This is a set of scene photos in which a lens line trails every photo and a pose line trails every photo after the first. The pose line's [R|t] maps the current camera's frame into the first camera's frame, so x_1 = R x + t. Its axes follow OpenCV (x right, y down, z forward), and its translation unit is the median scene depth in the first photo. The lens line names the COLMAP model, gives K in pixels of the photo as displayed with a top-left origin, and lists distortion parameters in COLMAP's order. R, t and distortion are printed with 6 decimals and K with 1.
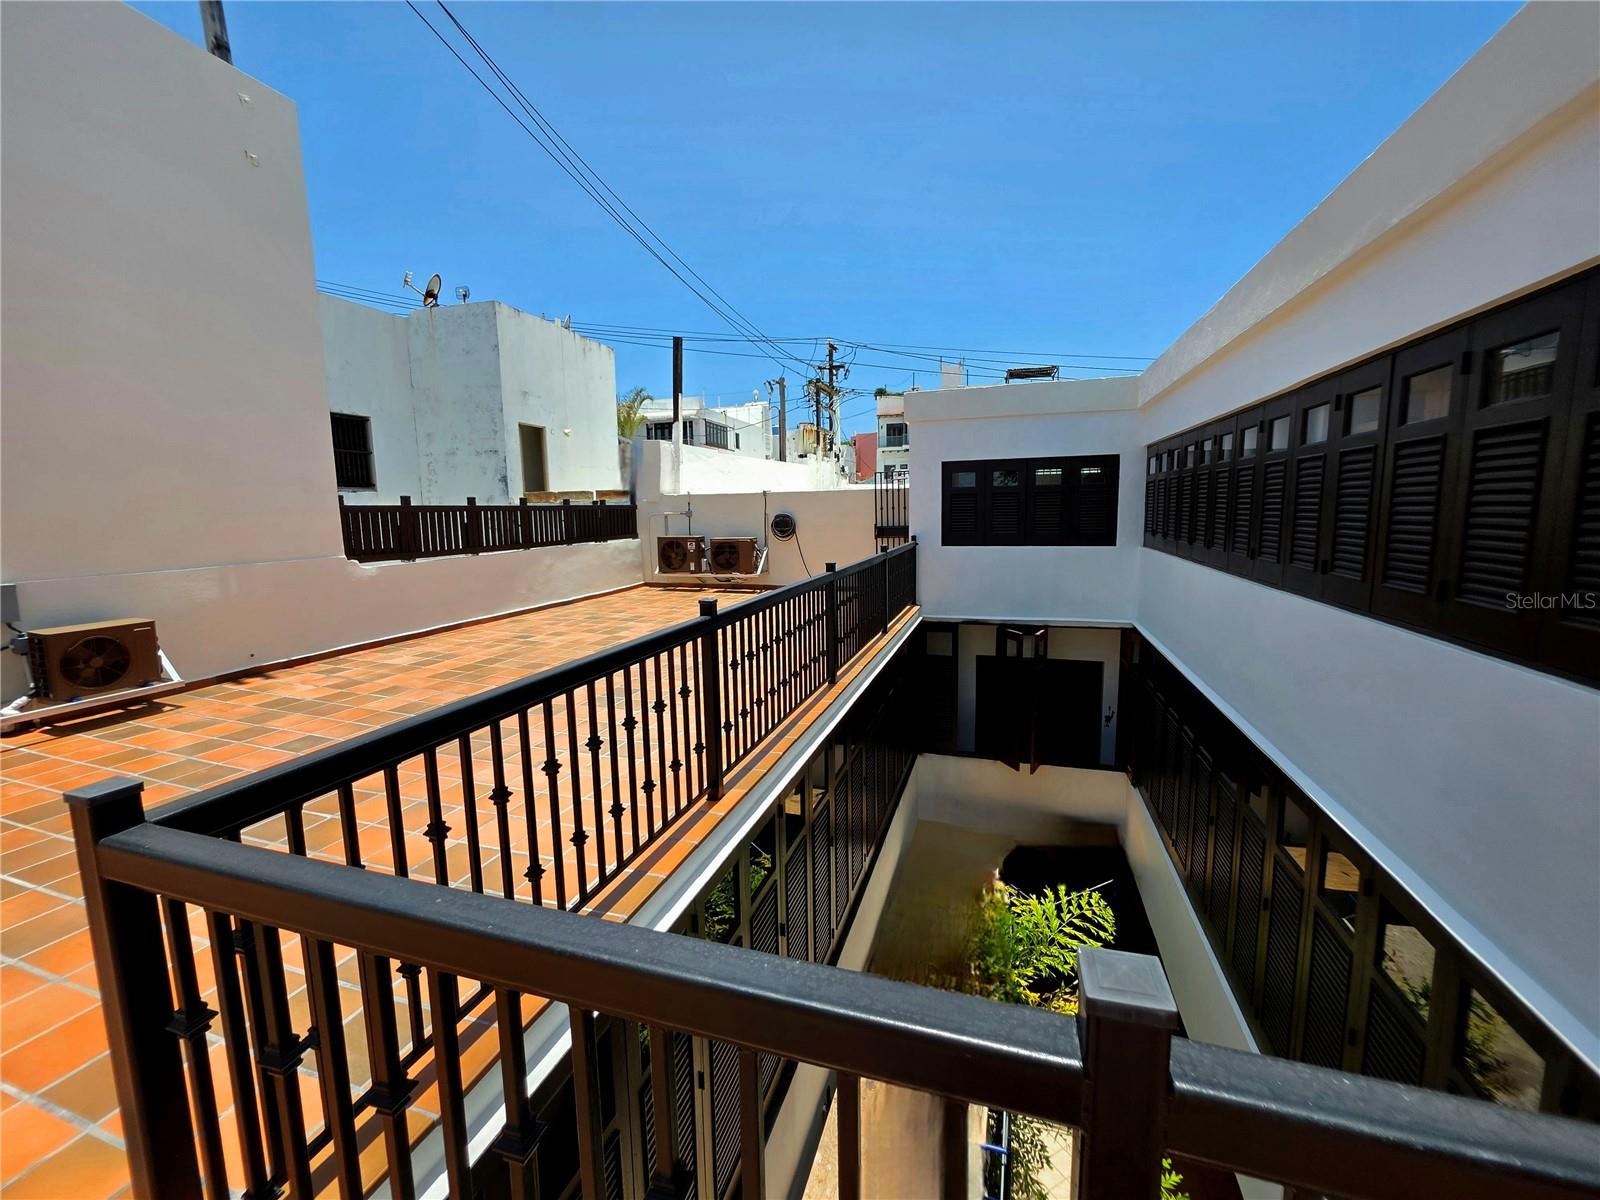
lens RADIAL K [[641.5, 0, 794.3], [0, 641.5, 593.1], [0, 0, 1]] dist [-0.002503, 0.000201]
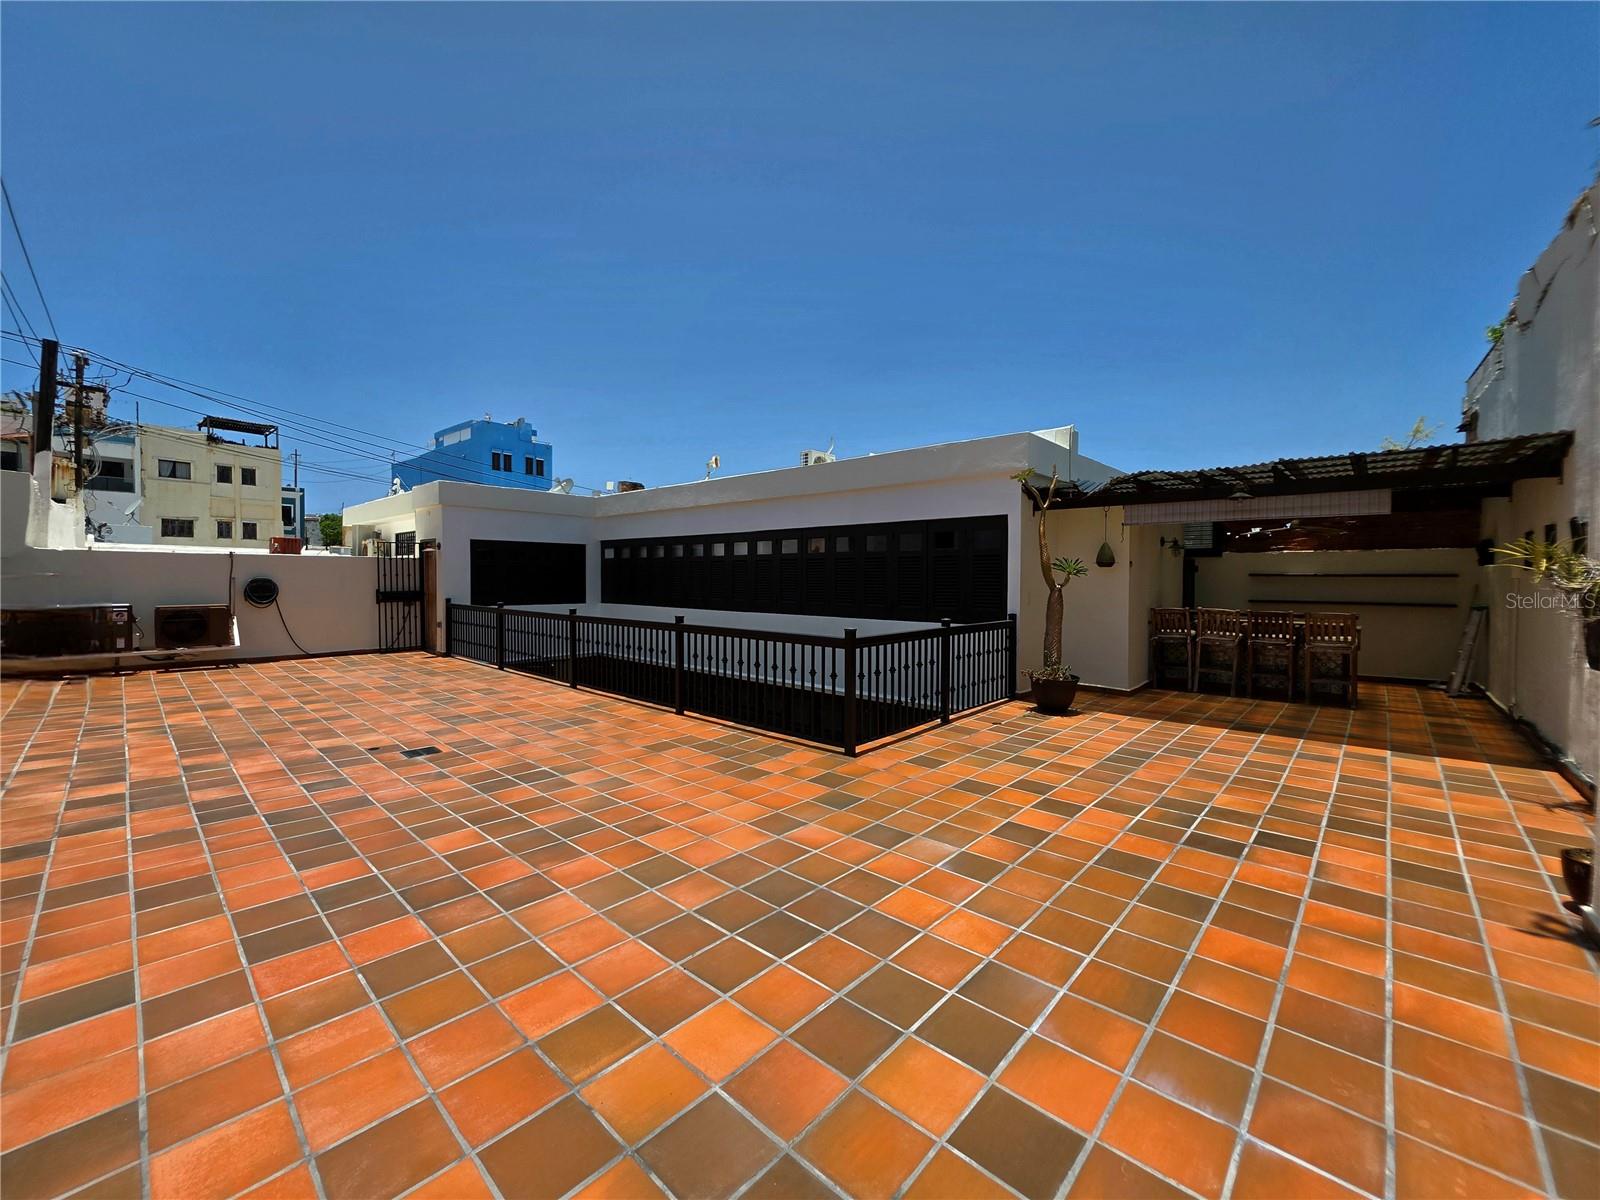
lens RADIAL K [[641.5, 0, 795.0], [0, 641.5, 596.3], [0, 0, 1]] dist [-0.002503, 0.000201]
pose [[0.402393, -0.004527, 0.915456, -0.543472], [0.107070, 0.993358, -0.042151, 0.021878], [-0.909184, 0.114979, 0.400205, -0.053733]]
